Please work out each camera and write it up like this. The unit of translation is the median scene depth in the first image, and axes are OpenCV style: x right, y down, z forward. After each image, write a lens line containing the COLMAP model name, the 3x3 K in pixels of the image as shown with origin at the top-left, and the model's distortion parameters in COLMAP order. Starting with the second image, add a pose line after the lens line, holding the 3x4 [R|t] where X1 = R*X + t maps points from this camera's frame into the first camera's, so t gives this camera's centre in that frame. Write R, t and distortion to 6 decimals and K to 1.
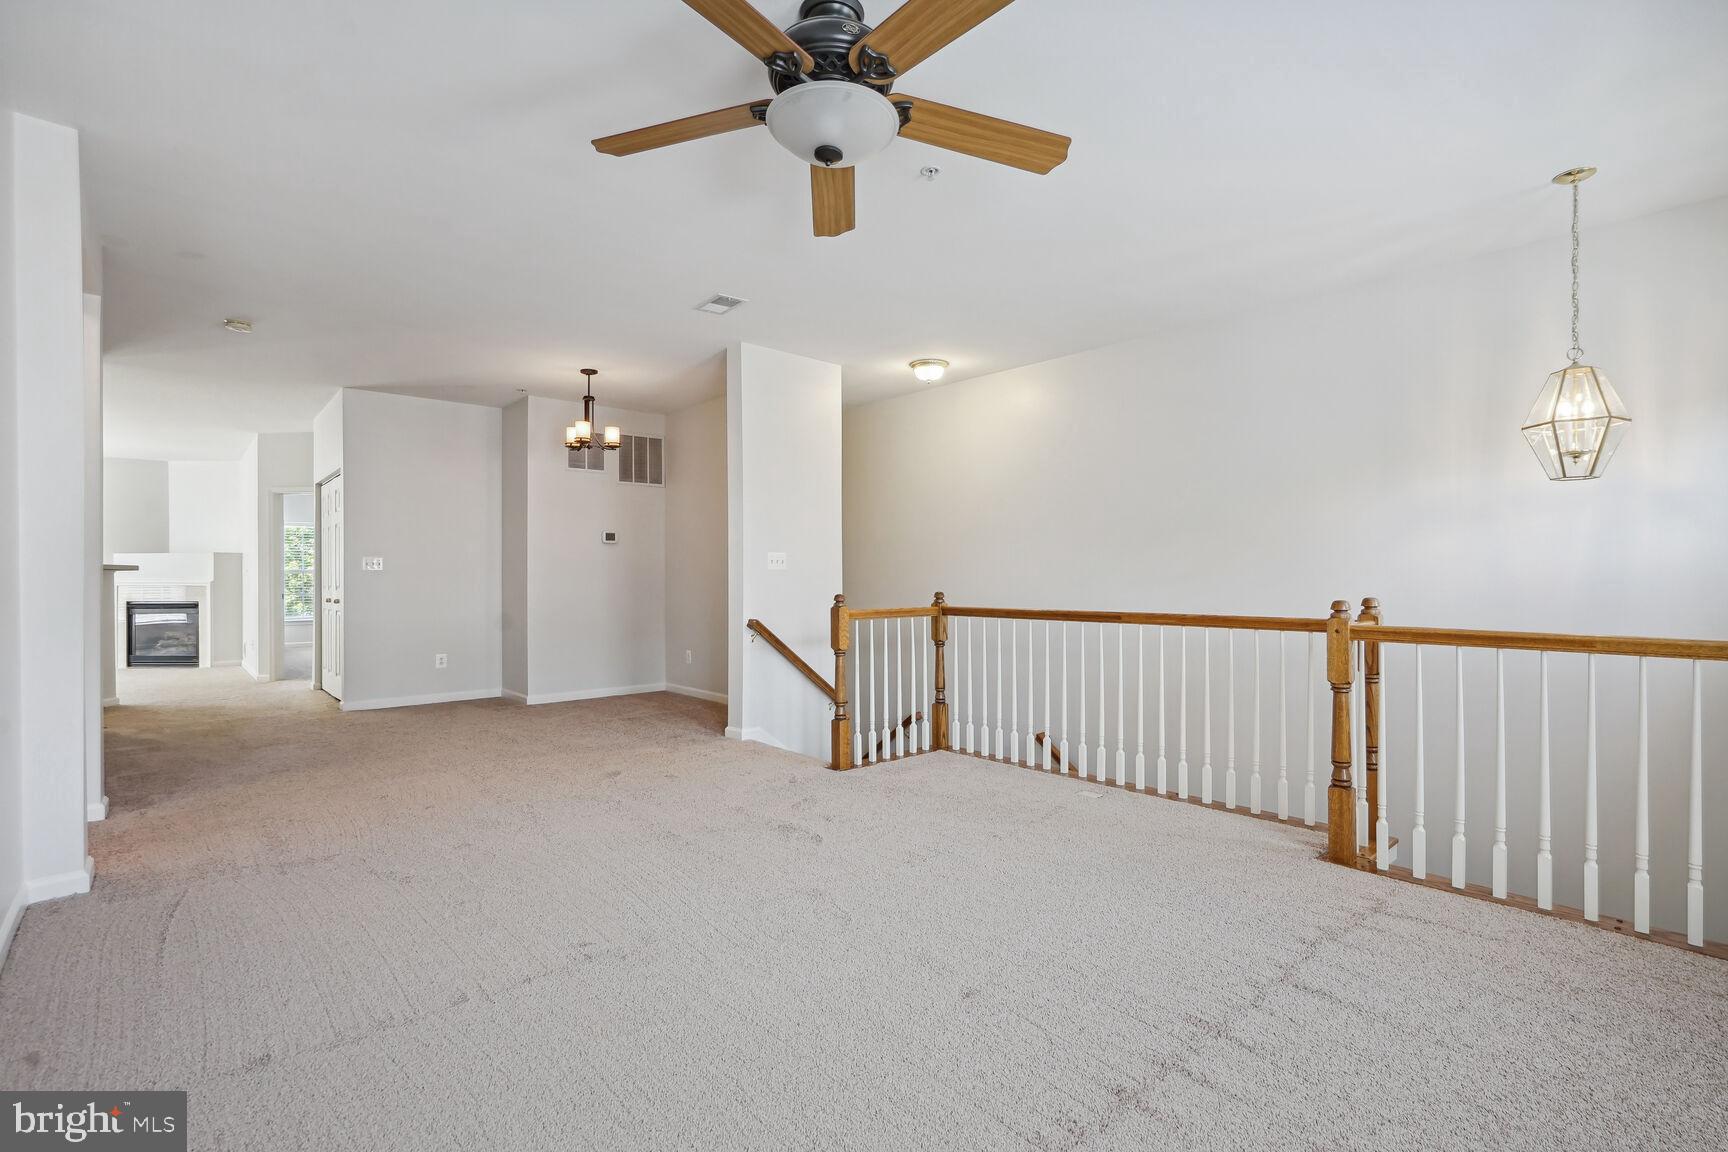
lens RADIAL K [[800.1, 0, 852.6], [0, 800.1, 566.3], [0, 0, 1]] dist [-0.004972, 0.001810]
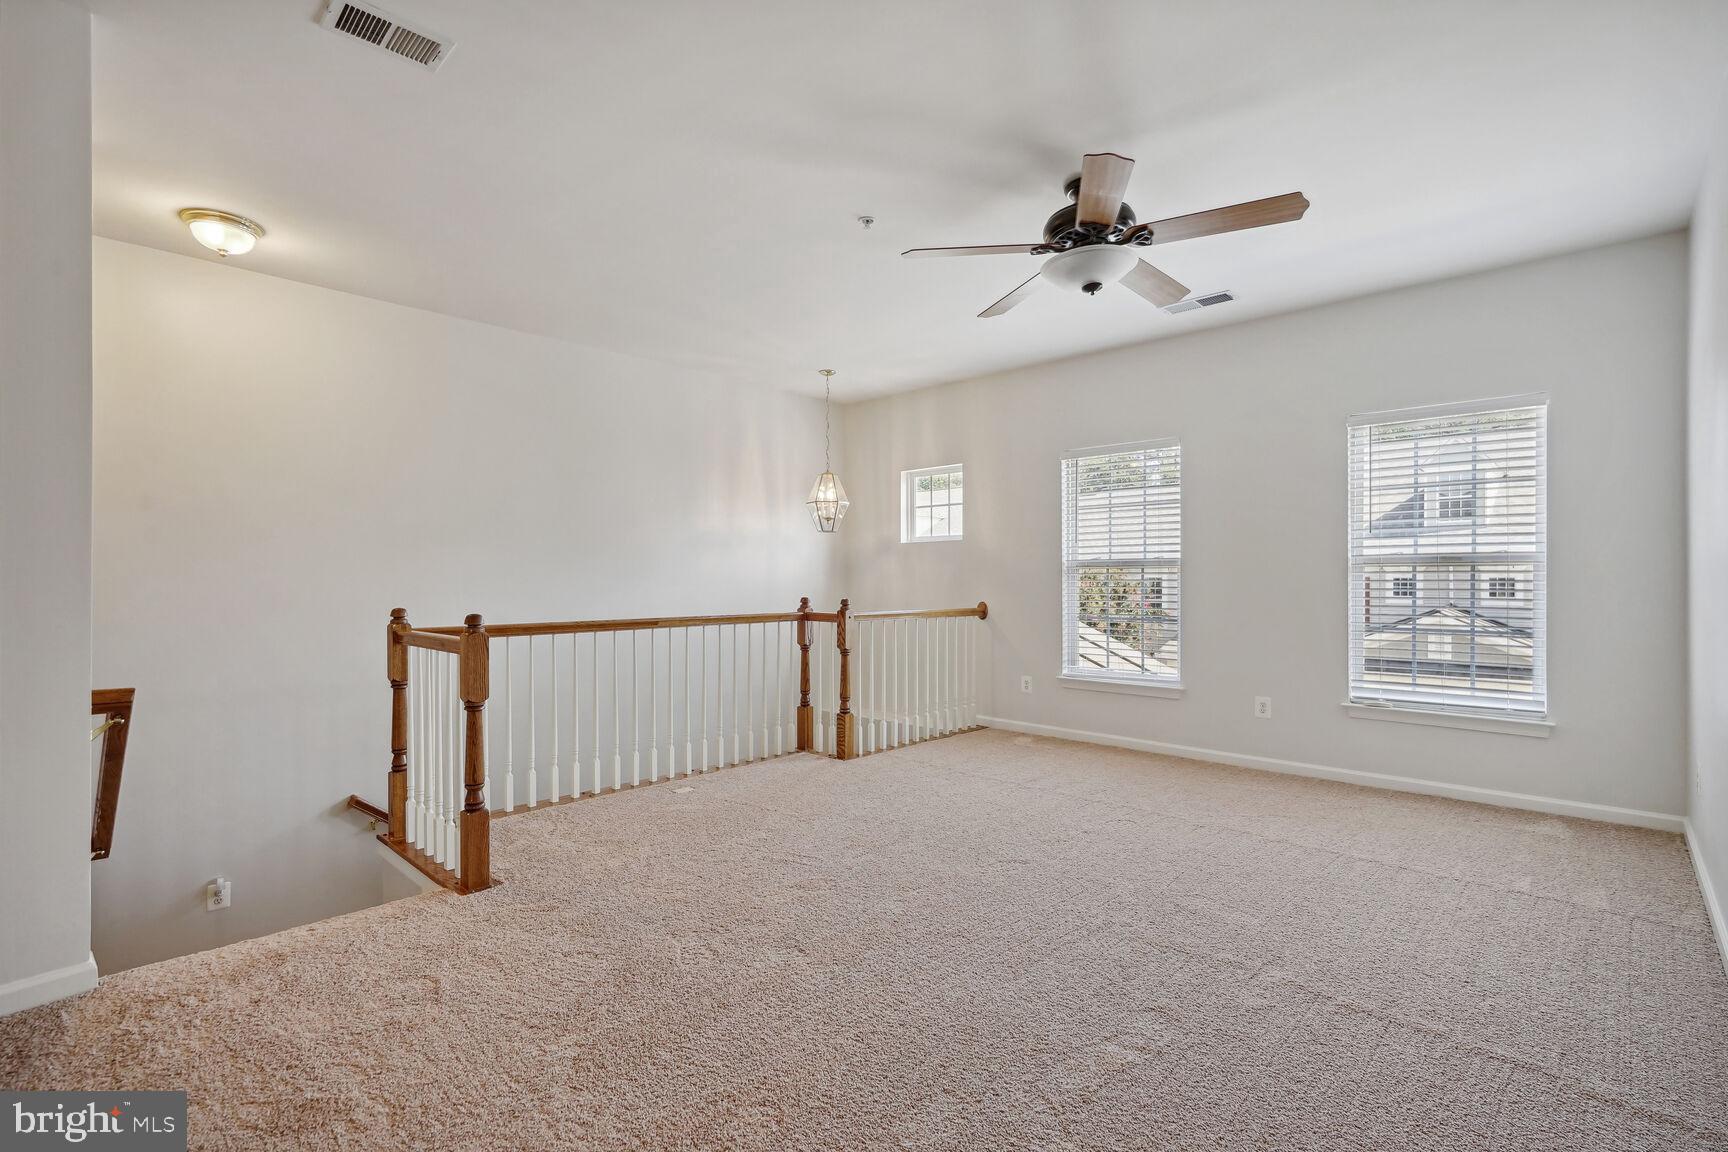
lens RADIAL K [[800.1, 0, 864.0], [0, 800.1, 584.6], [0, 0, 1]] dist [-0.004972, 0.001810]
pose [[-0.103537, -0.000538, 0.994625, -0.419184], [-0.007671, 0.999971, -0.000257, 0.006561], [-0.994596, -0.007656, -0.103538, 0.467436]]
